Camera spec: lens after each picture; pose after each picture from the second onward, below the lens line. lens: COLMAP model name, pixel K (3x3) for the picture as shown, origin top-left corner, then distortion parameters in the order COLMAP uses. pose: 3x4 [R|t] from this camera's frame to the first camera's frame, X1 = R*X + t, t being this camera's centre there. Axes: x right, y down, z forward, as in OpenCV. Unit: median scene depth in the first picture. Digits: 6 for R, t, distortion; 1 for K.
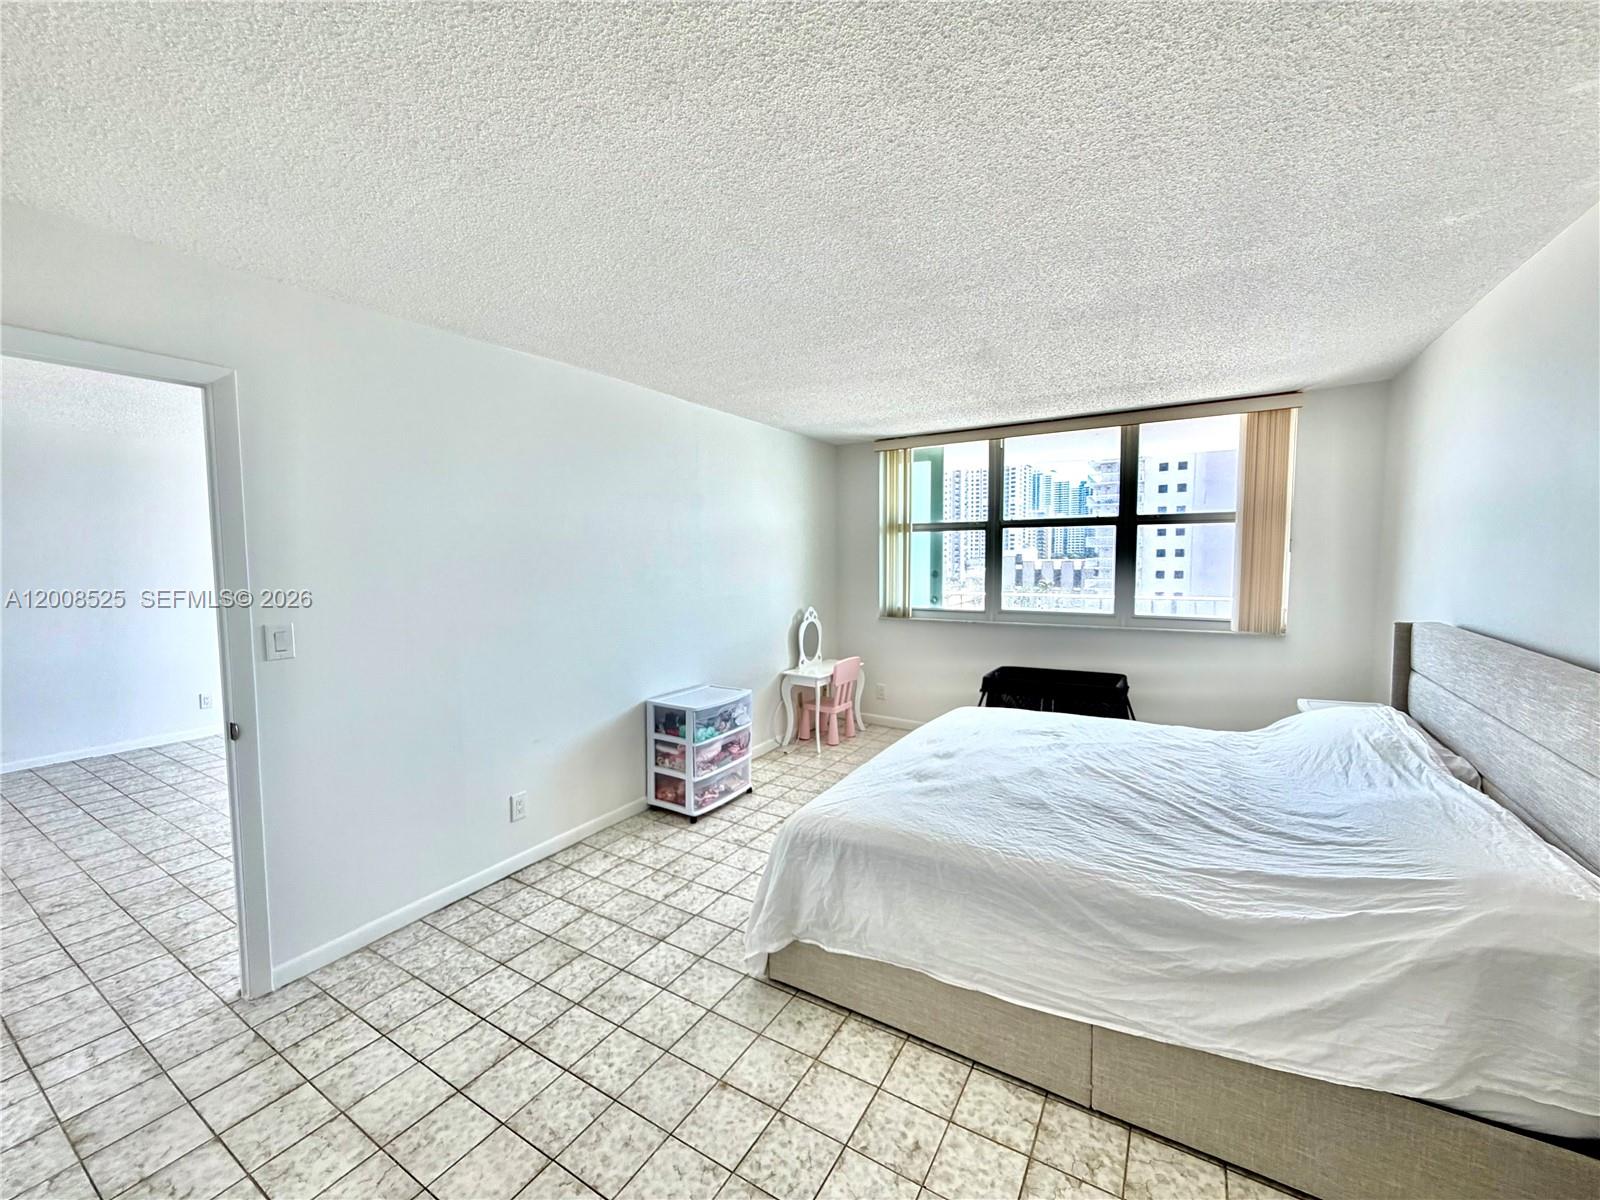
lens RADIAL K [[637.2, 0, 796.9], [0, 637.2, 599.0], [0, 0, 1]] dist [-0.001642, -0.001279]
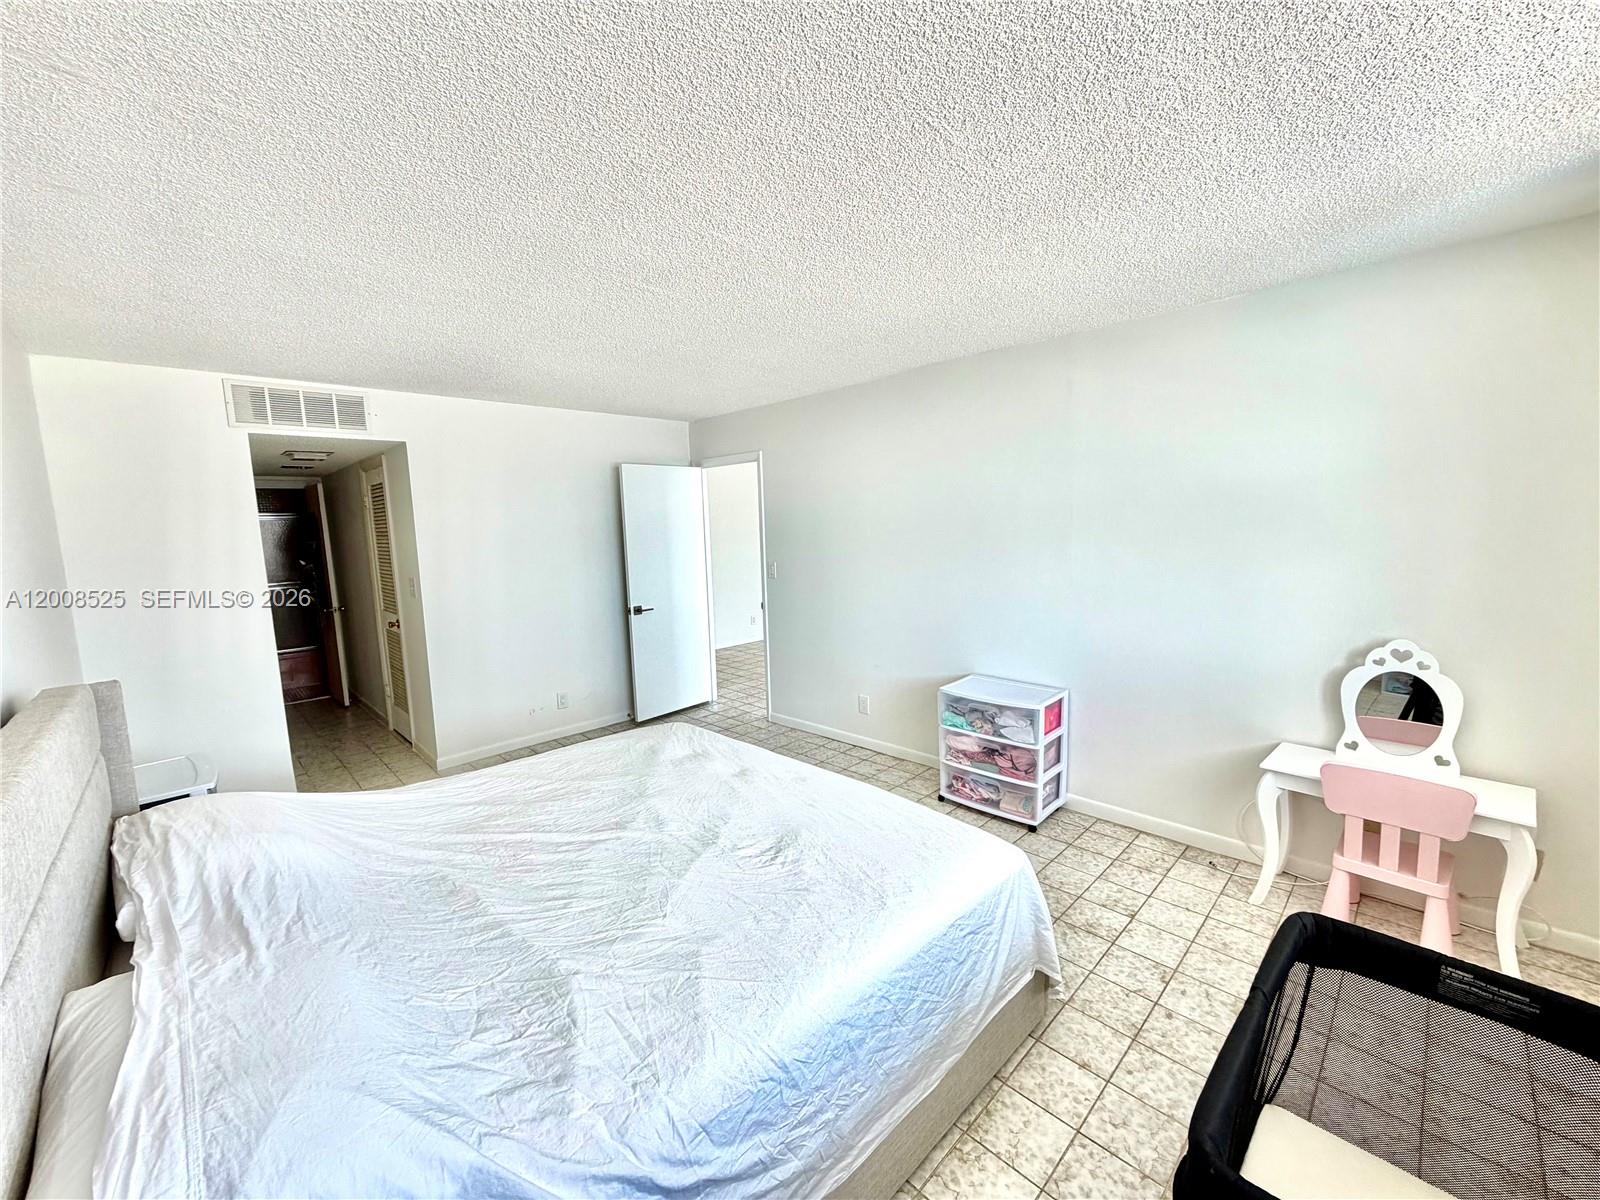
lens RADIAL K [[637.2, 0, 799.7], [0, 637.2, 597.8], [0, 0, 1]] dist [-0.001642, -0.001279]
pose [[-0.238290, 0.131705, -0.962222, 1.074417], [-0.033751, 0.989041, 0.143734, -0.131044], [0.970607, 0.066726, -0.231233, 1.319000]]
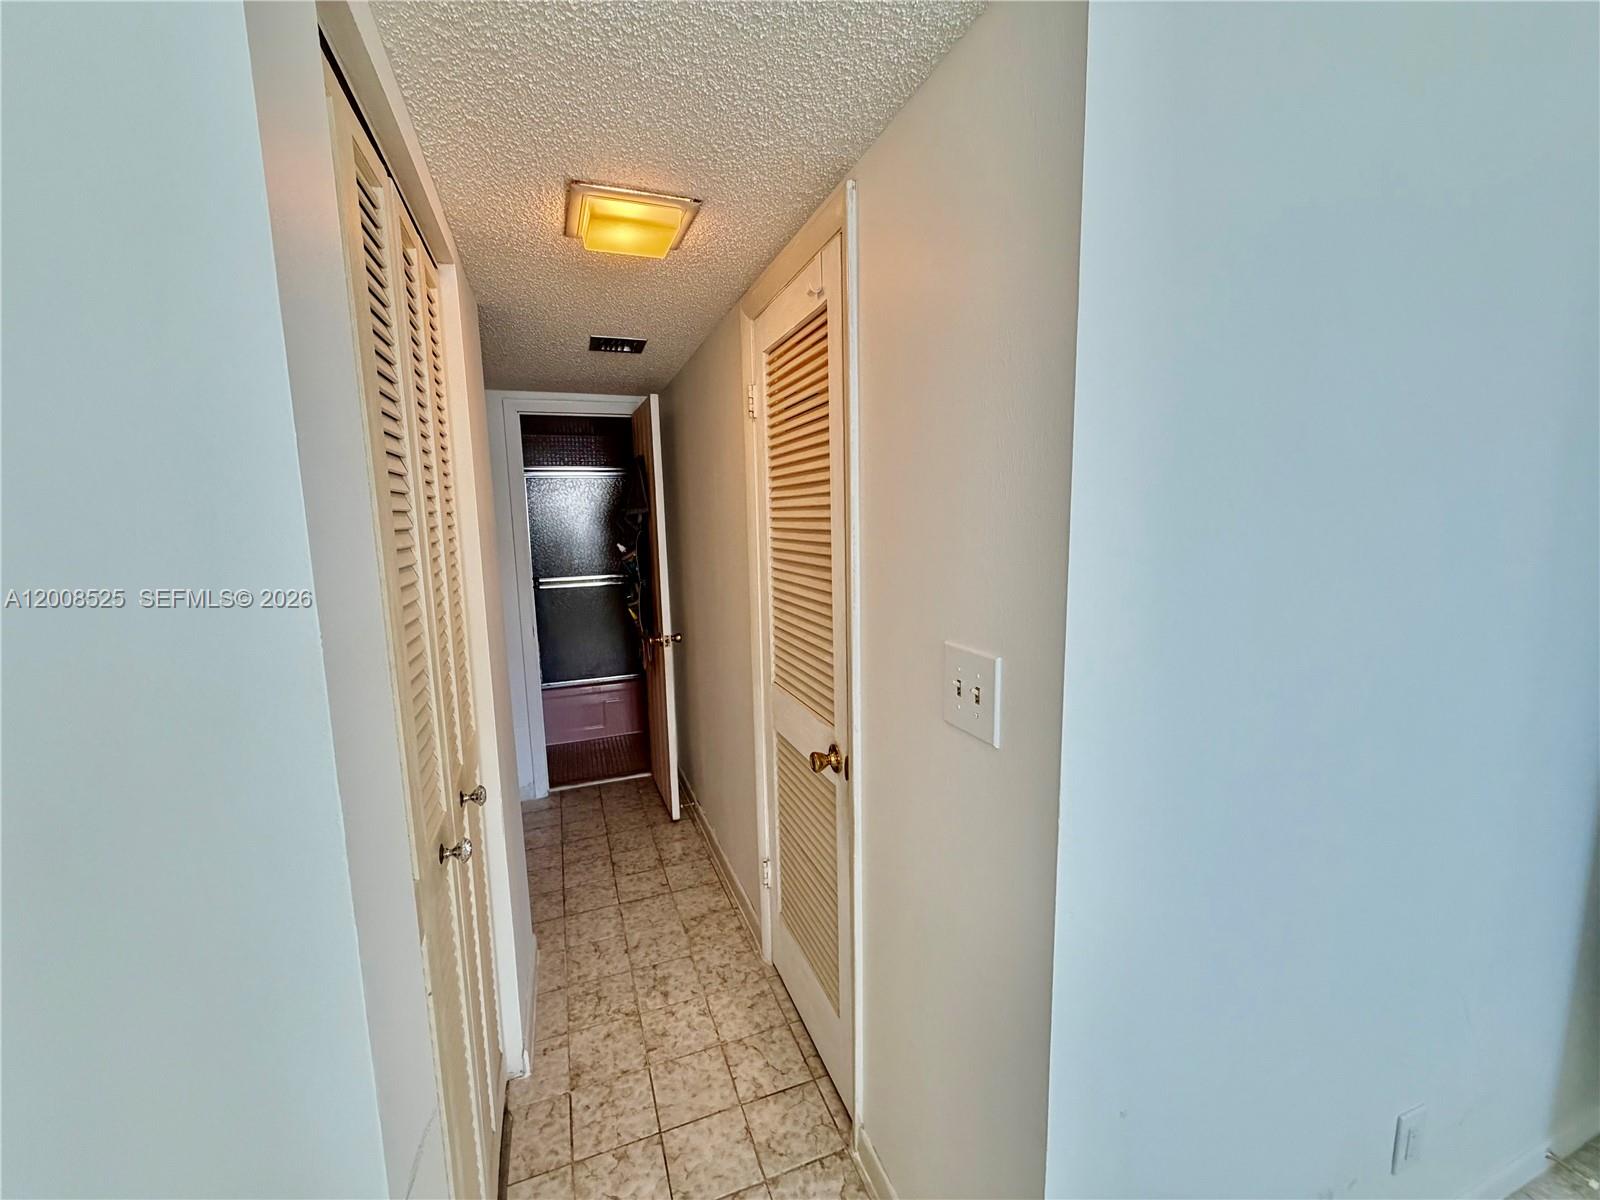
lens RADIAL K [[637.2, 0, 801.8], [0, 637.2, 599.3], [0, 0, 1]] dist [-0.001642, -0.001279]
pose [[-0.609535, 0.126939, -0.782530, 0.086396], [-0.029260, 0.982822, 0.182221, -0.010356], [0.792219, 0.133967, -0.595351, 0.121106]]
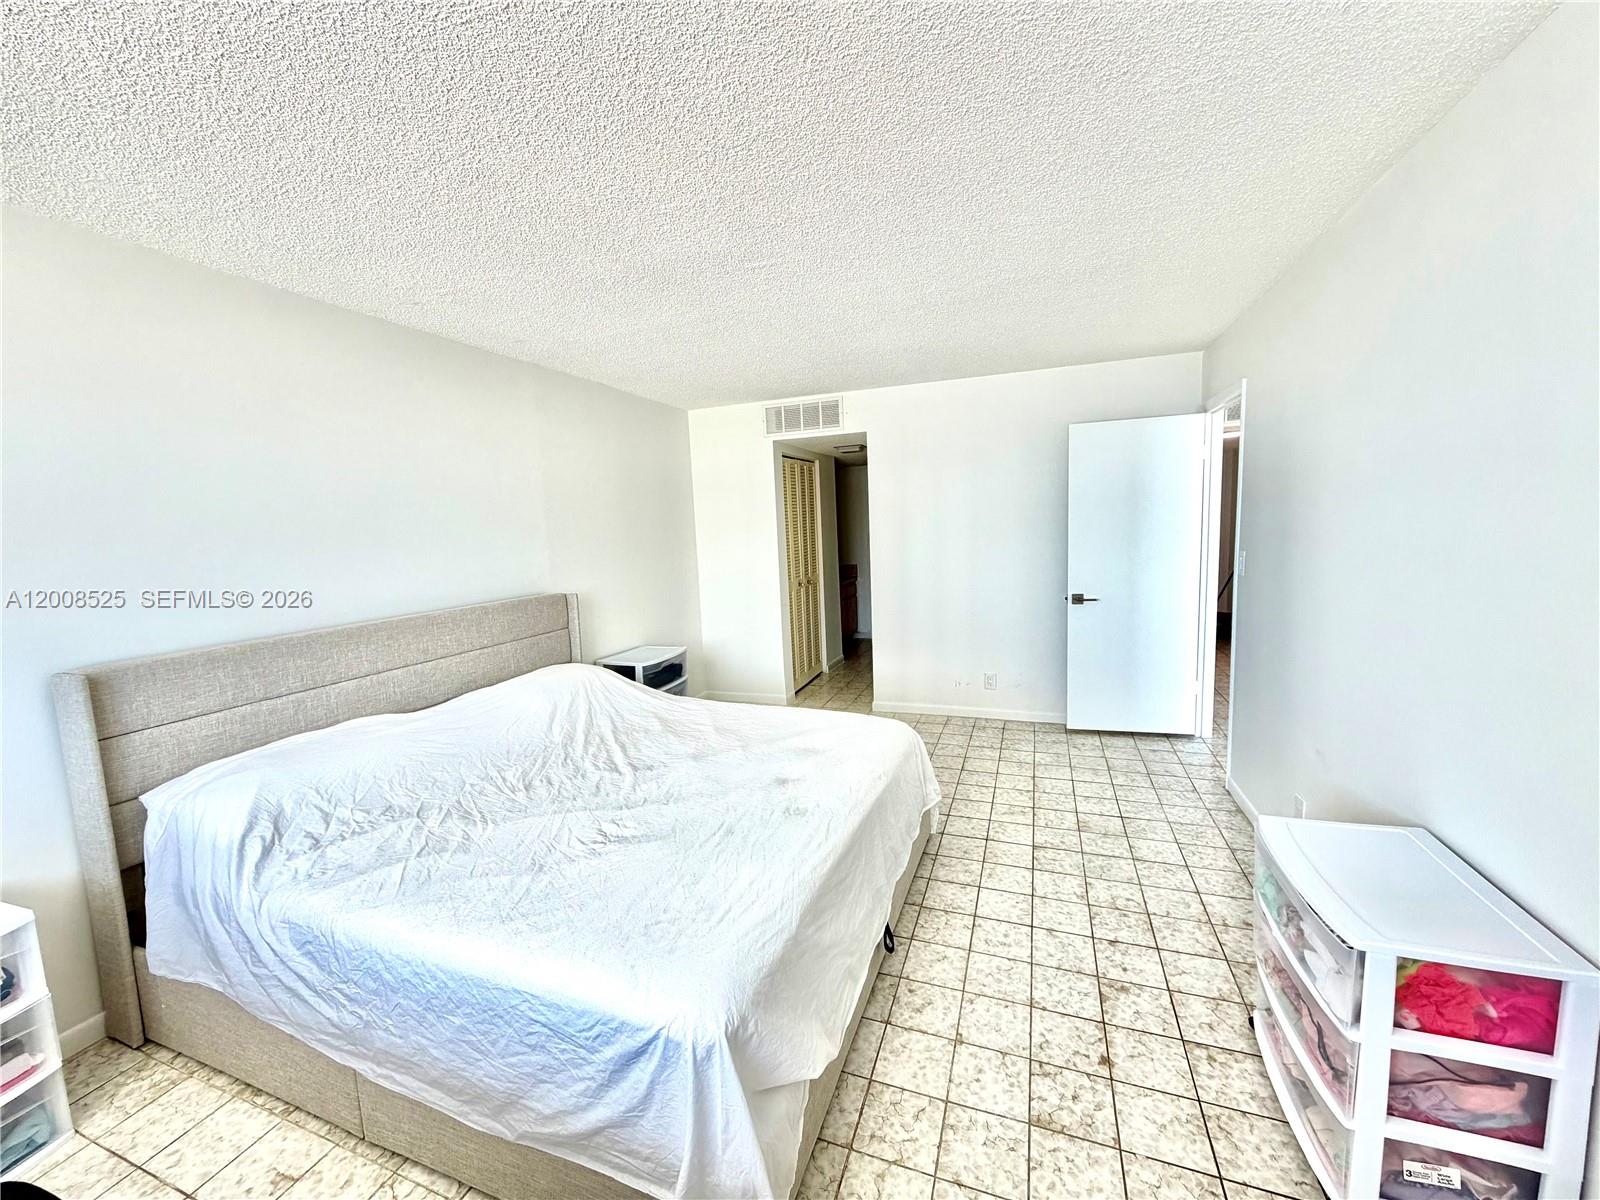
lens RADIAL K [[637.2, 0, 797.2], [0, 637.2, 600.3], [0, 0, 1]] dist [-0.001642, -0.001279]
pose [[-0.980499, 0.075209, -0.181563, 0.362412], [0.039189, 0.980145, 0.194372, -0.140000], [0.192577, 0.183466, -0.963978, 1.808303]]
